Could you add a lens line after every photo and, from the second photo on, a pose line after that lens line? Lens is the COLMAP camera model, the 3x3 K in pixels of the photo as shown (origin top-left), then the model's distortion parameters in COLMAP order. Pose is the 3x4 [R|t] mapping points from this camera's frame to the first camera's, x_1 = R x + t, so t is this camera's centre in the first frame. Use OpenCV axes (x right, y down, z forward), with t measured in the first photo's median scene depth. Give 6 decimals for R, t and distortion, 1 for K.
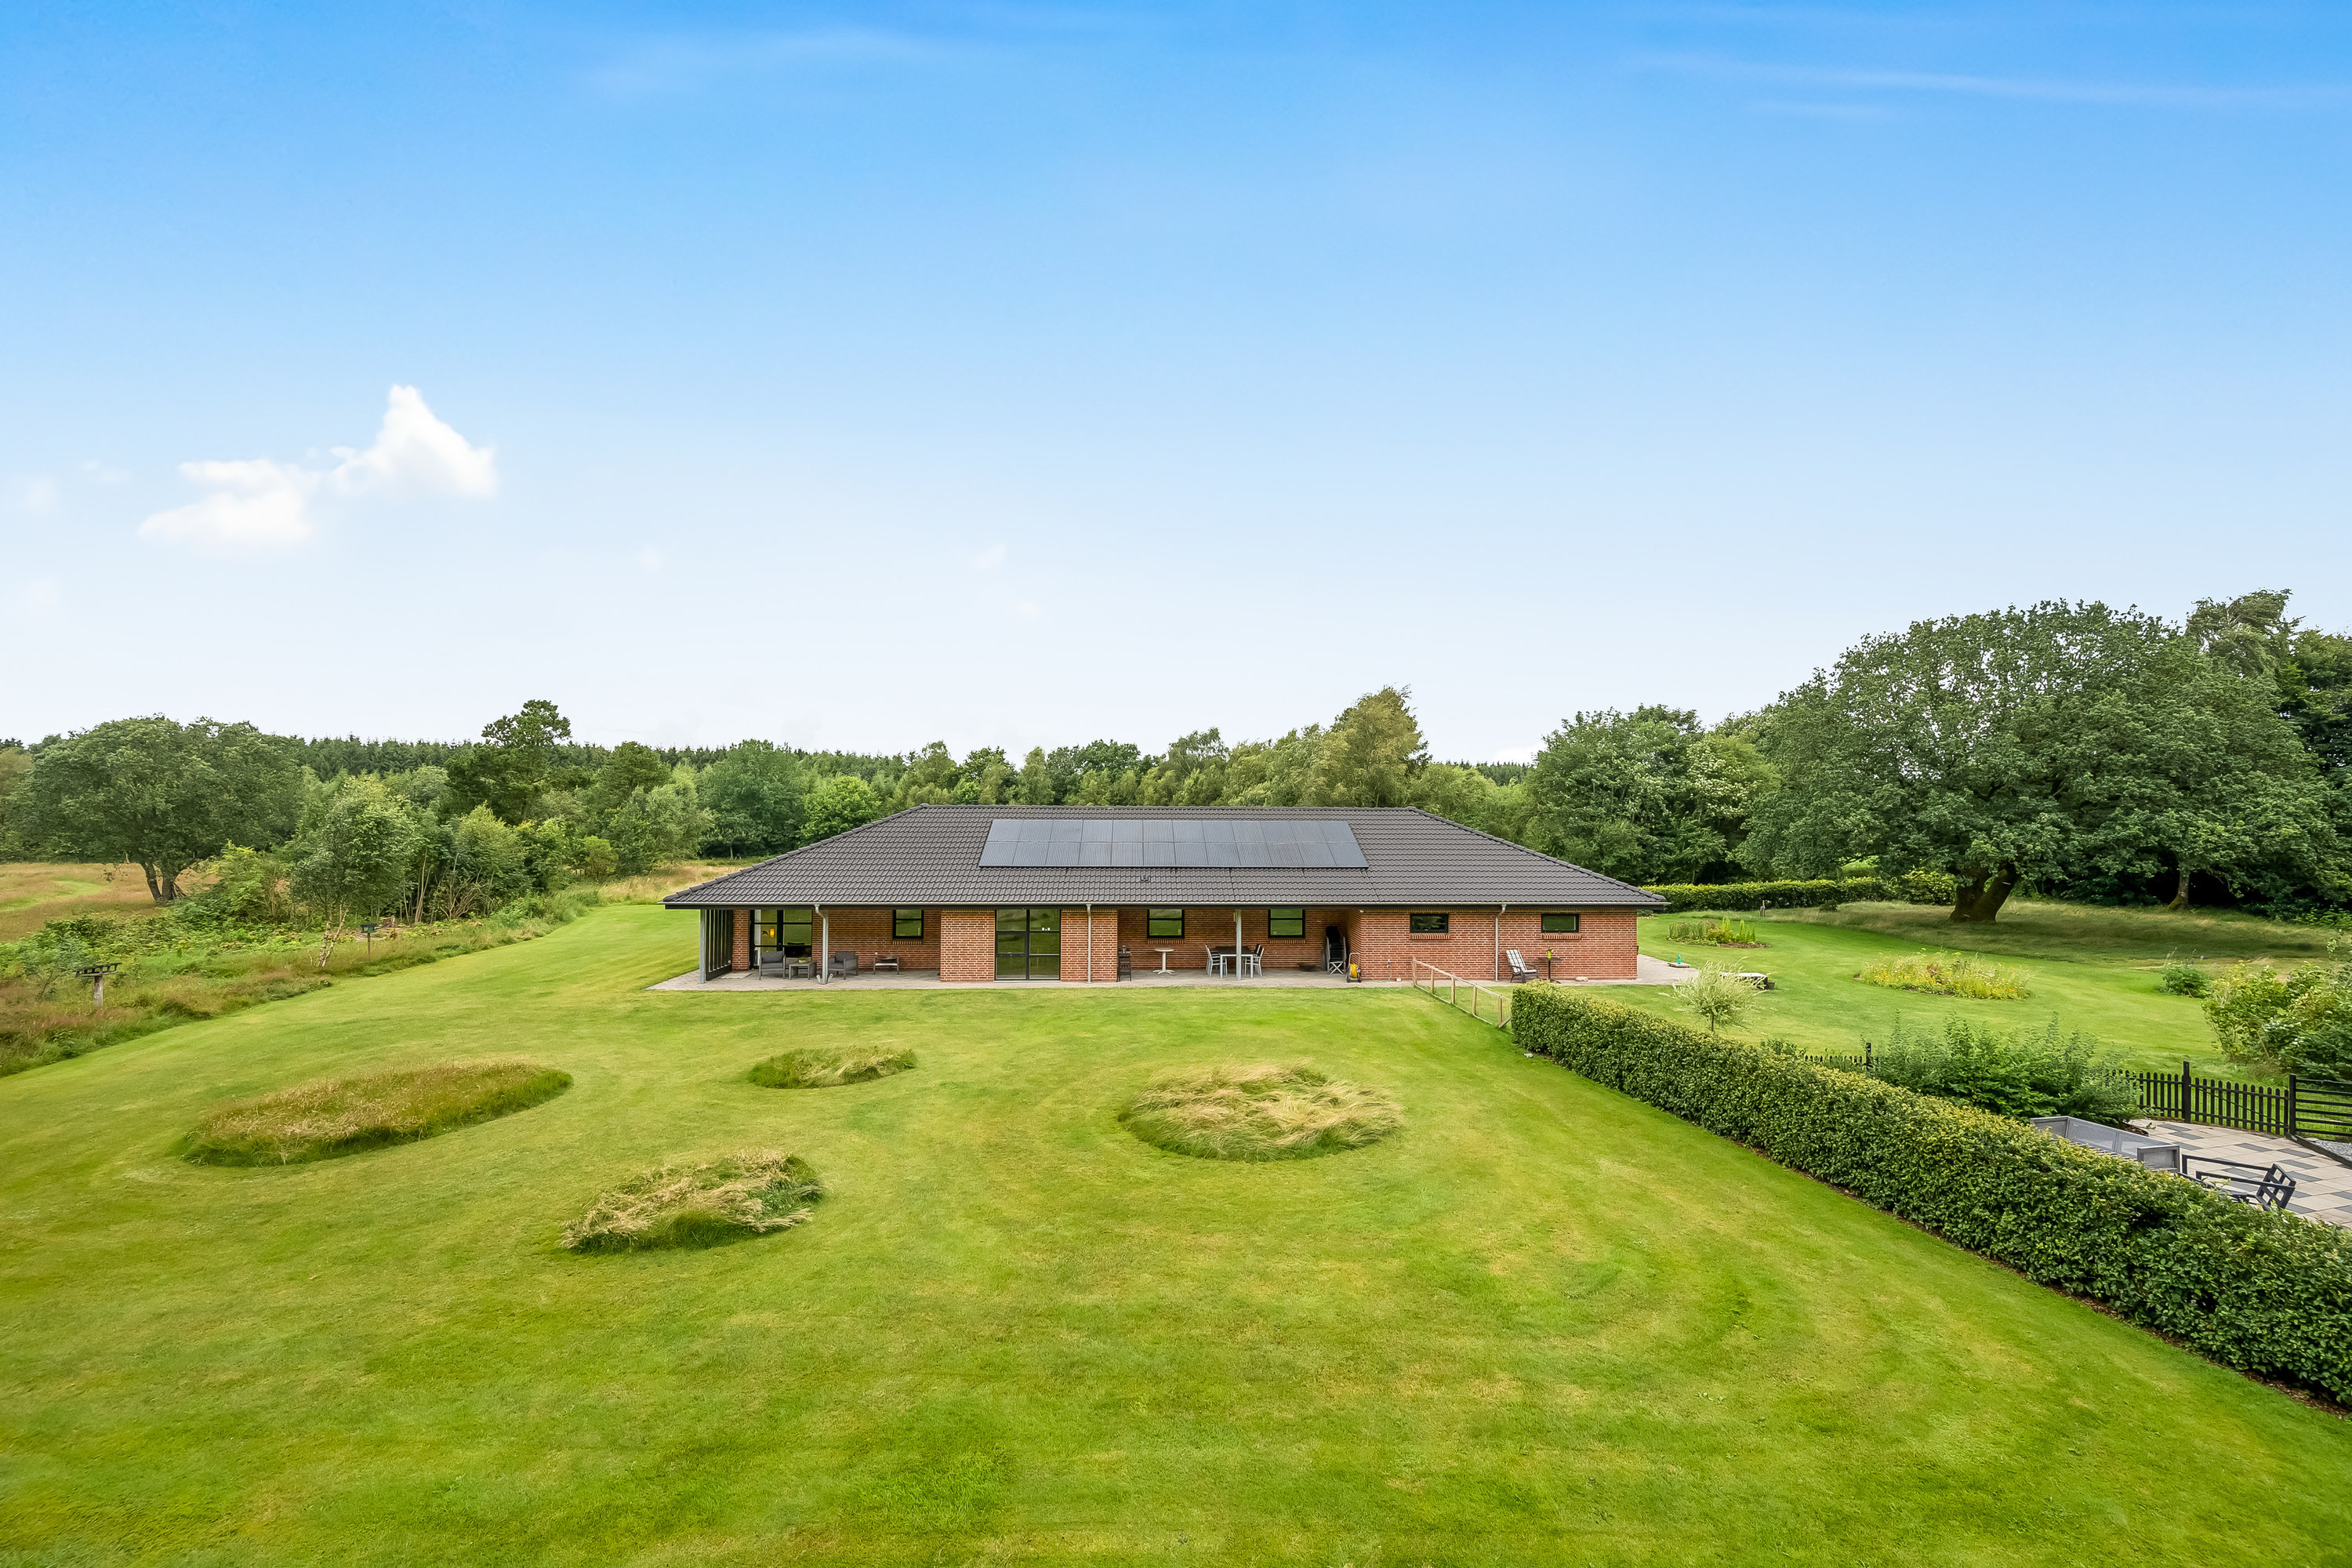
lens RADIAL K [[937.1, 0, 1182.6], [0, 937.1, 793.0], [0, 0, 1]] dist [-0.003027, -0.000076]
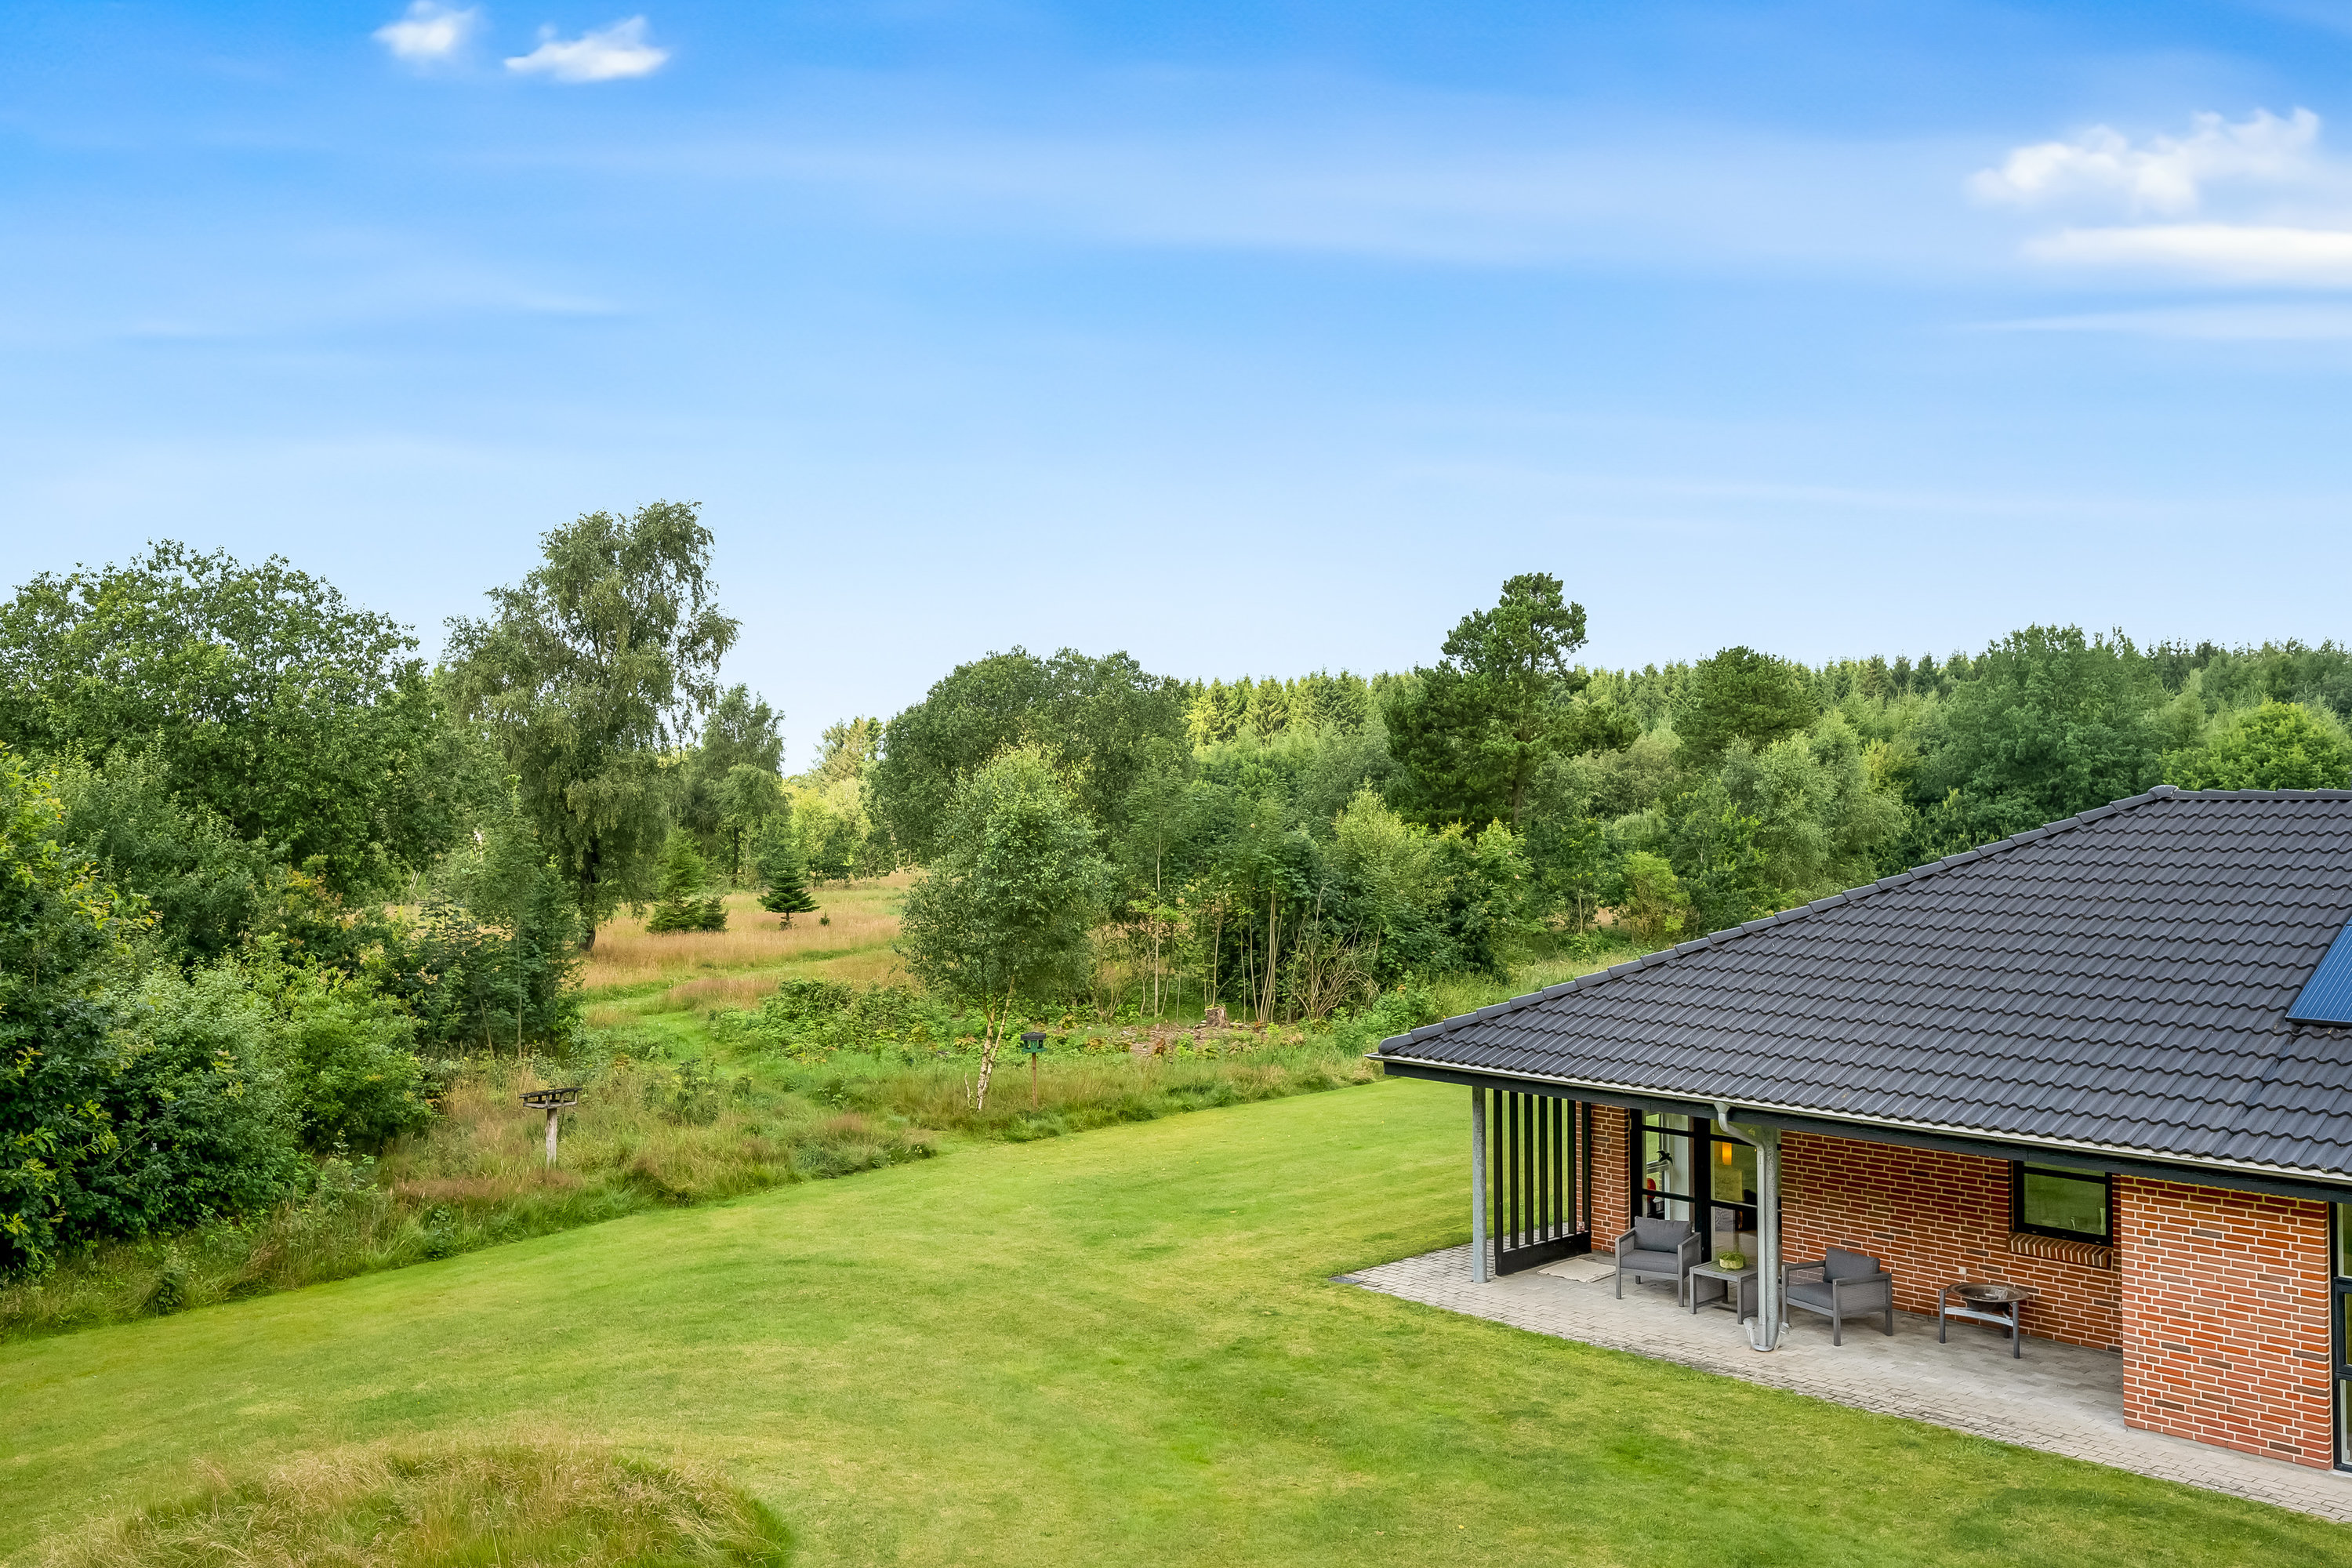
lens RADIAL K [[2023.2, 0, 1178.6], [0, 2023.2, 770.7], [0, 0, 1]] dist [-0.036695, -0.010913]
pose [[0.639622, -0.017952, -0.768480, 0.010503], [0.025958, 0.999662, -0.001747, 0.001555], [0.768251, -0.018831, 0.639872, 0.226639]]
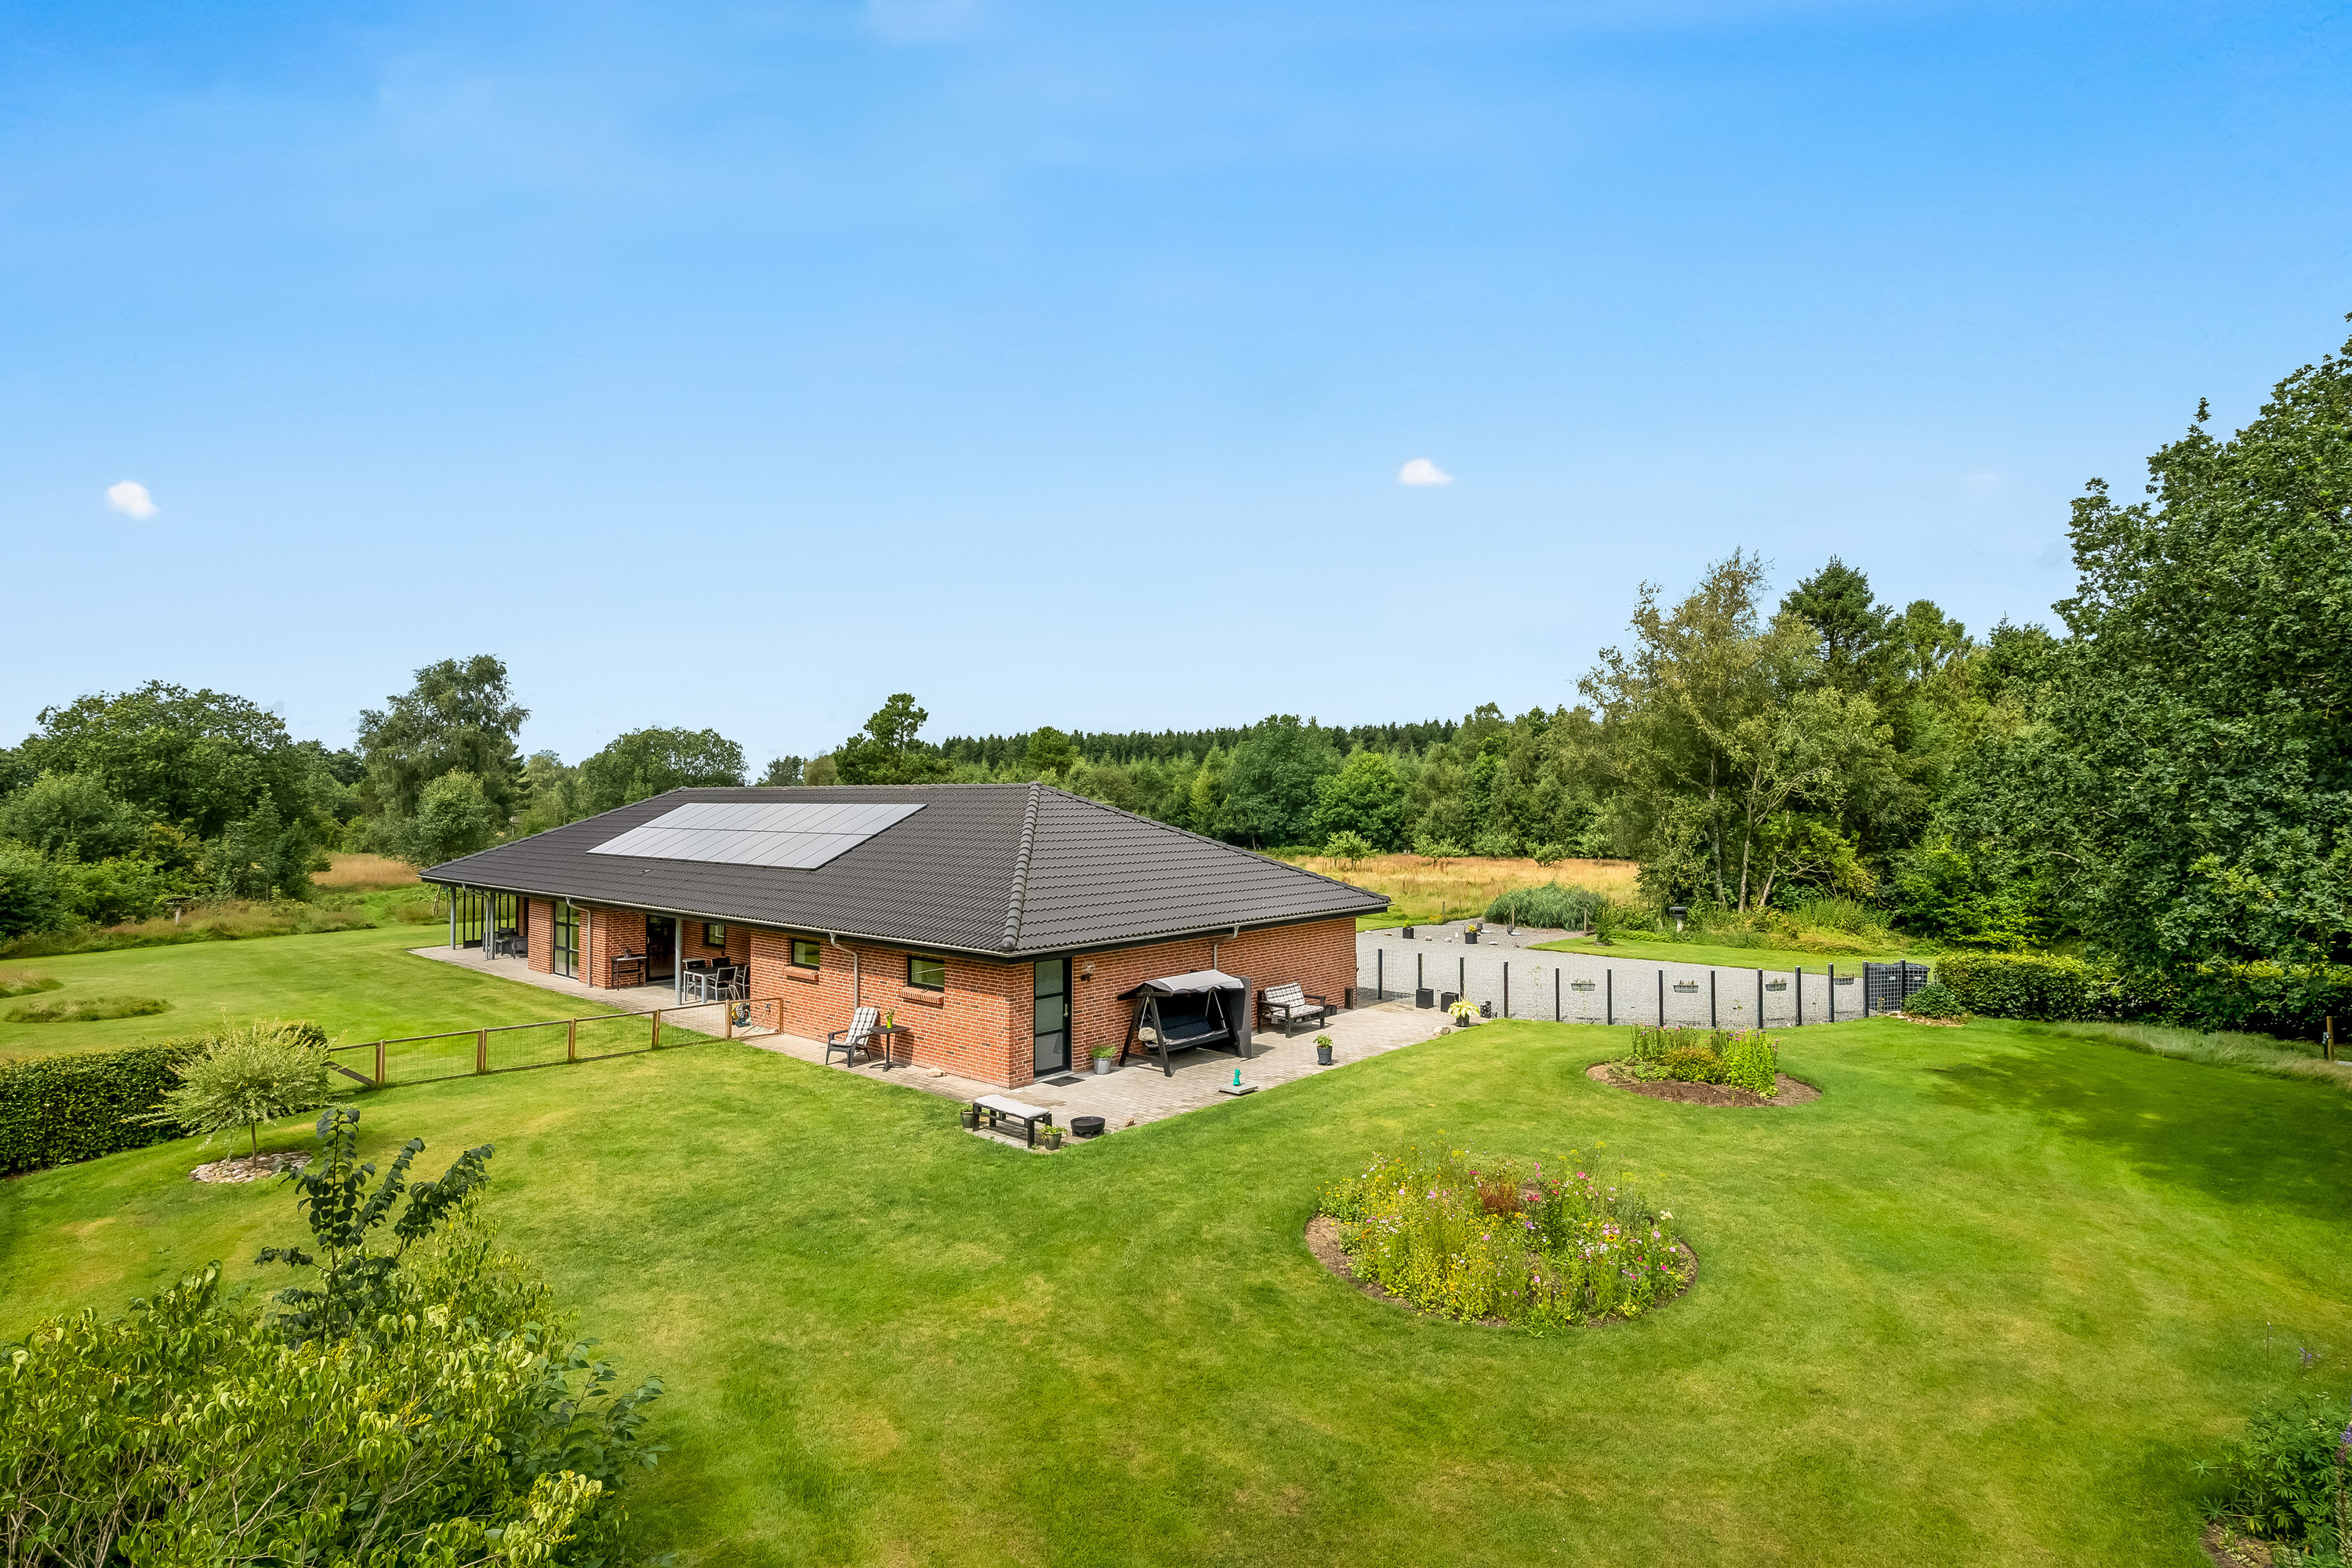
lens RADIAL K [[1175.2, 0, 1173.4], [0, 1175.2, 792.9], [0, 0, 1]] dist [-0.001560, -0.000125]
pose [[0.715950, -0.013161, -0.698028, 0.595599], [0.024962, 0.999666, 0.006755, 0.015526], [0.697706, -0.022260, 0.716039, 0.329481]]
